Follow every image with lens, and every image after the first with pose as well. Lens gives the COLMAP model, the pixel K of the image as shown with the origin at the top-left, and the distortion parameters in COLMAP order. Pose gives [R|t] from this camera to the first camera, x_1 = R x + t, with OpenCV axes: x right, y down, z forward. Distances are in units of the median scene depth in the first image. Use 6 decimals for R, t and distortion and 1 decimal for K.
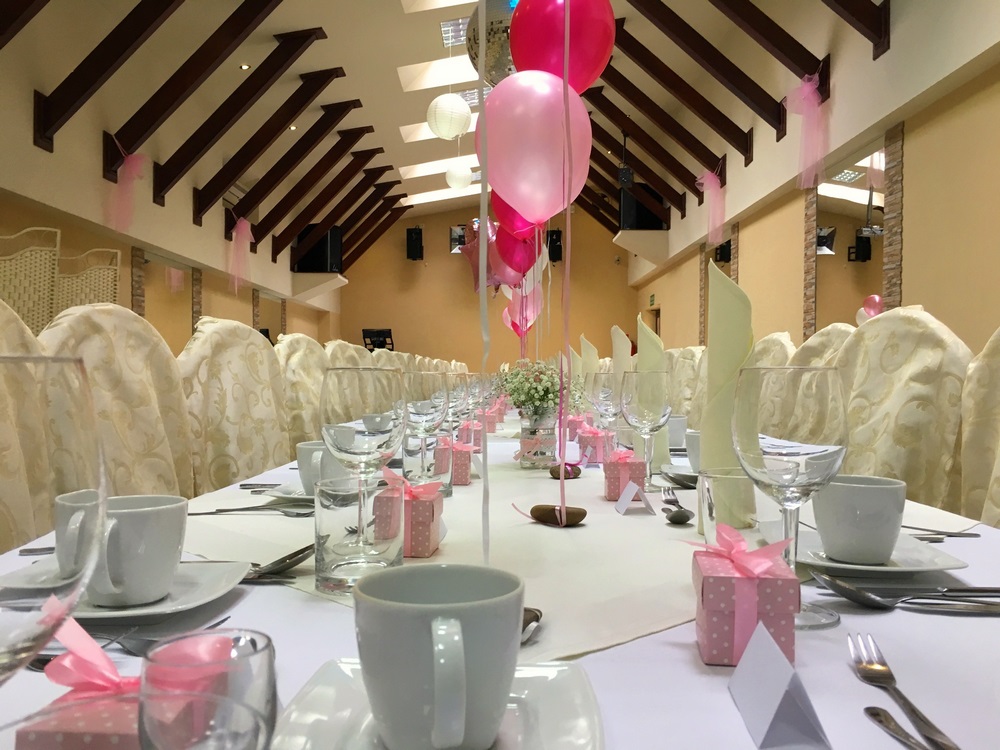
lens RADIAL K [[838.2, 0, 499.8], [0, 838.2, 397.4], [0, 0, 1]] dist [0.046392, -0.068049]
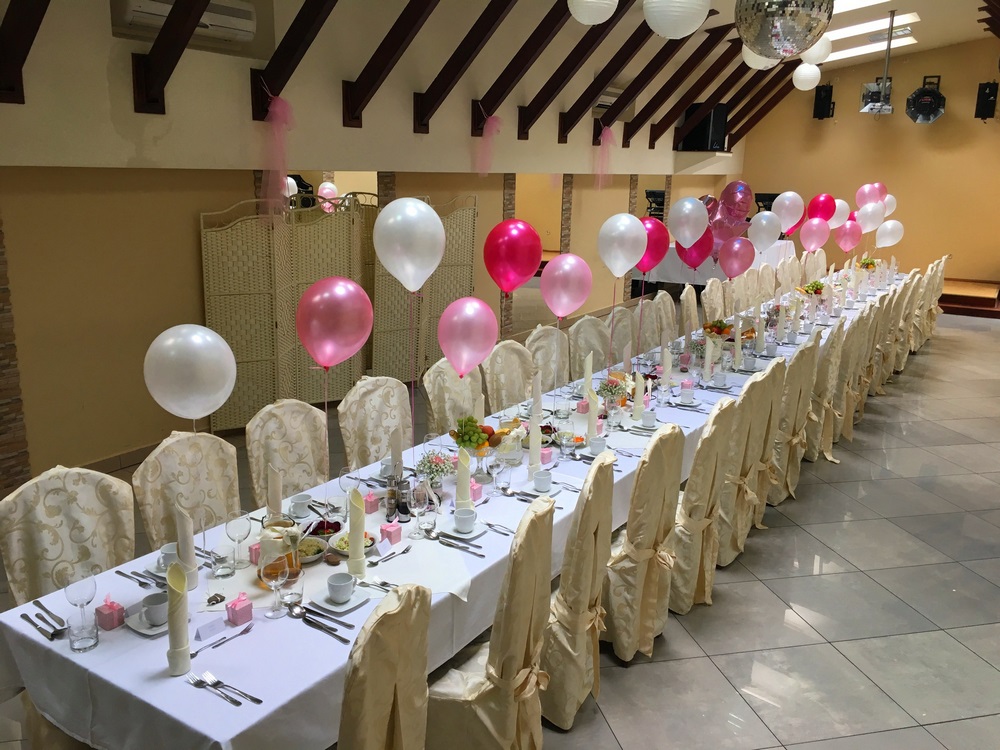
lens RADIAL K [[838.2, 0, 493.3], [0, 838.2, 379.1], [0, 0, 1]] dist [0.046392, -0.068049]
pose [[0.845893, 0.140599, -0.514487, 0.352216], [-0.031332, 0.976062, 0.215225, -0.196242], [0.532431, -0.165937, 0.830049, -0.184709]]
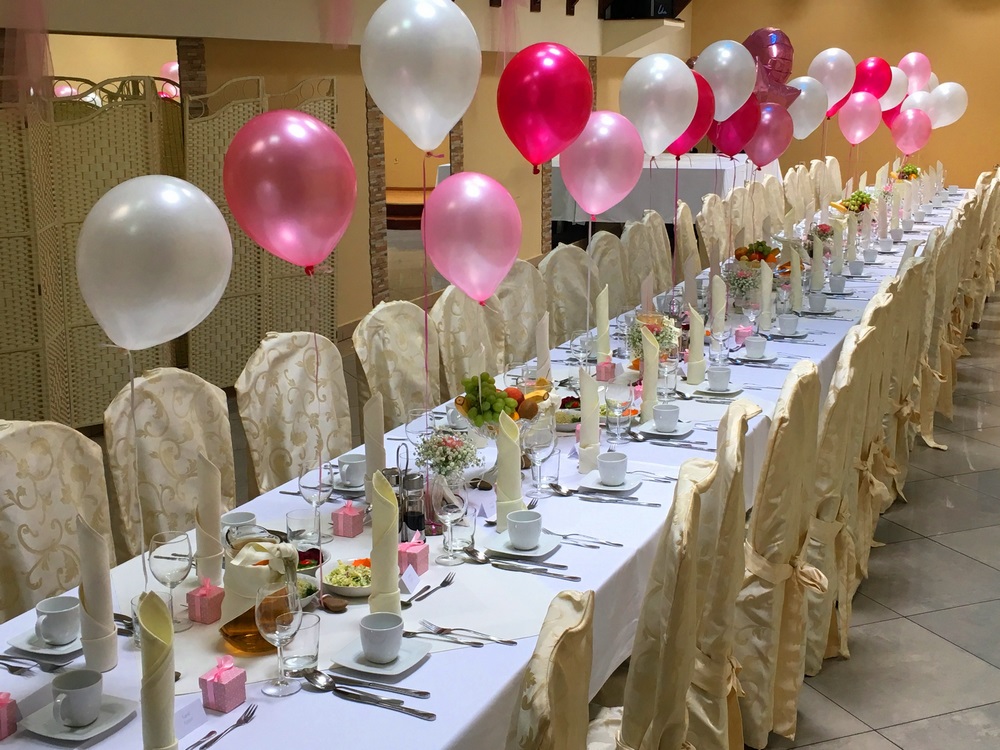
lens RADIAL K [[1319.8, 0, 499.9], [0, 1319.8, 369.4], [0, 0, 1]] dist [0.029895, 0.000000]
pose [[0.923766, 0.070303, -0.376449, 0.247956], [0.001285, 0.982431, 0.186624, -0.145702], [0.382956, -0.172881, 0.907445, -0.219289]]
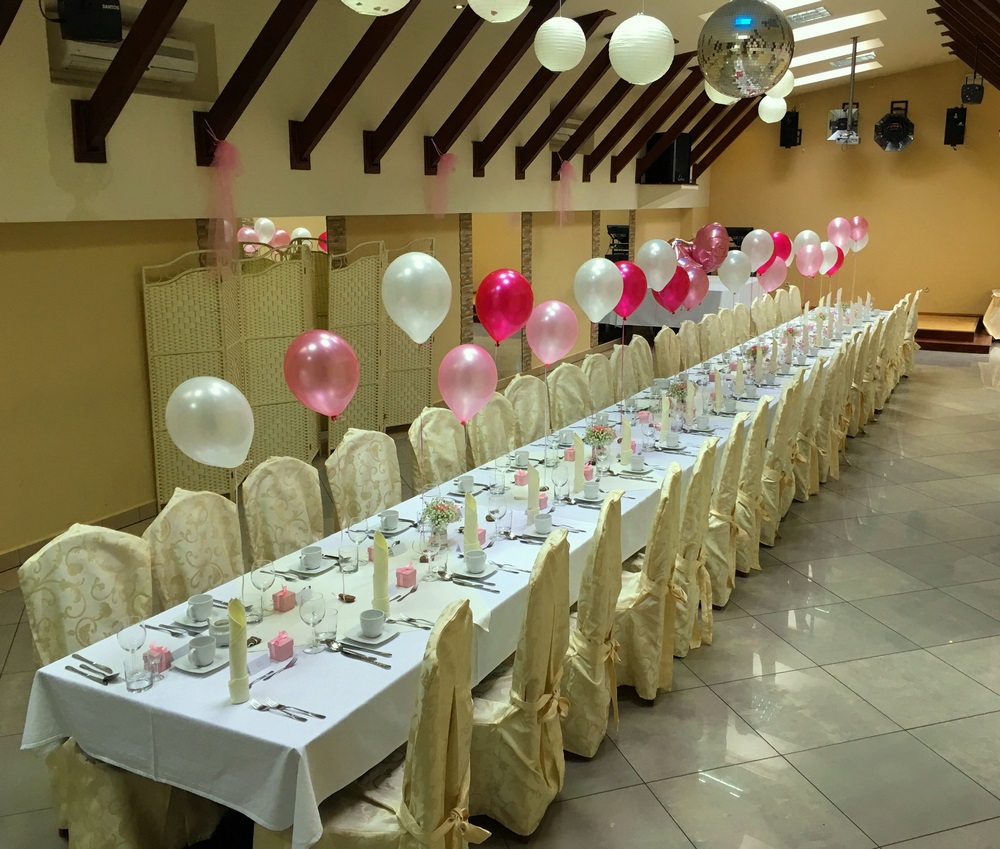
lens RADIAL K [[976.3, 0, 535.7], [0, 976.3, 413.4], [0, 0, 1]] dist [0.023148, 0.000000]
pose [[0.899918, 0.089791, -0.426715, 0.376523], [-0.010890, 0.982893, 0.183856, -0.207675], [0.435924, -0.160808, 0.885500, -0.306687]]
